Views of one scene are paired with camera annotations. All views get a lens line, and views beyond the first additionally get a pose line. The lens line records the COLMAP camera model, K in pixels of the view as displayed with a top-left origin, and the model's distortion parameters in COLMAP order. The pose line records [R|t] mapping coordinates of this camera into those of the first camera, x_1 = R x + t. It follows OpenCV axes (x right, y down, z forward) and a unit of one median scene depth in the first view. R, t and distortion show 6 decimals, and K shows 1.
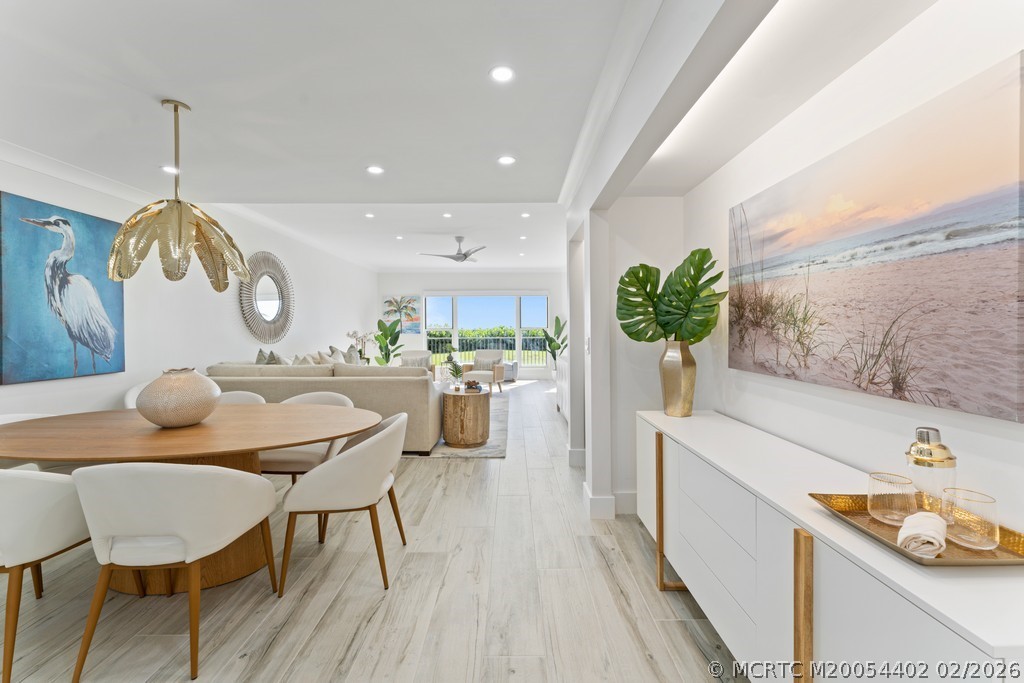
lens RADIAL K [[419.9, 0, 512.3], [0, 419.9, 335.8], [0, 0, 1]] dist [-0.000606, -0.000028]
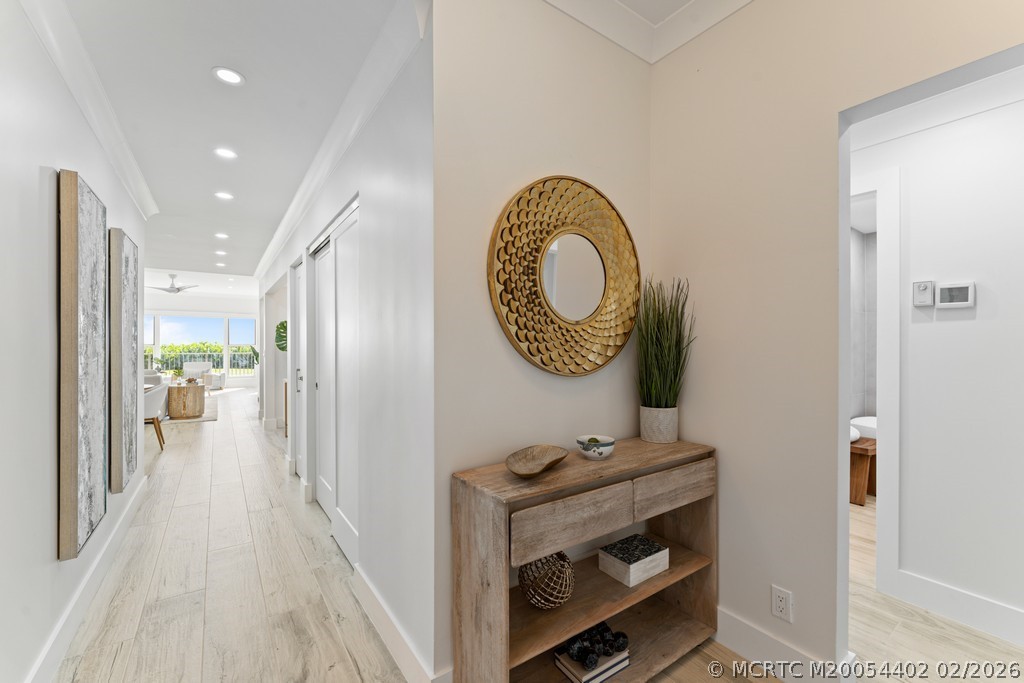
lens RADIAL K [[419.9, 0, 509.3], [0, 419.9, 345.7], [0, 0, 1]] dist [-0.000606, -0.000028]
pose [[0.820476, 0.007877, 0.571627, -0.017794], [0.001822, 0.999864, -0.016392, 0.012972], [-0.571679, 0.014491, 0.820350, -1.008522]]
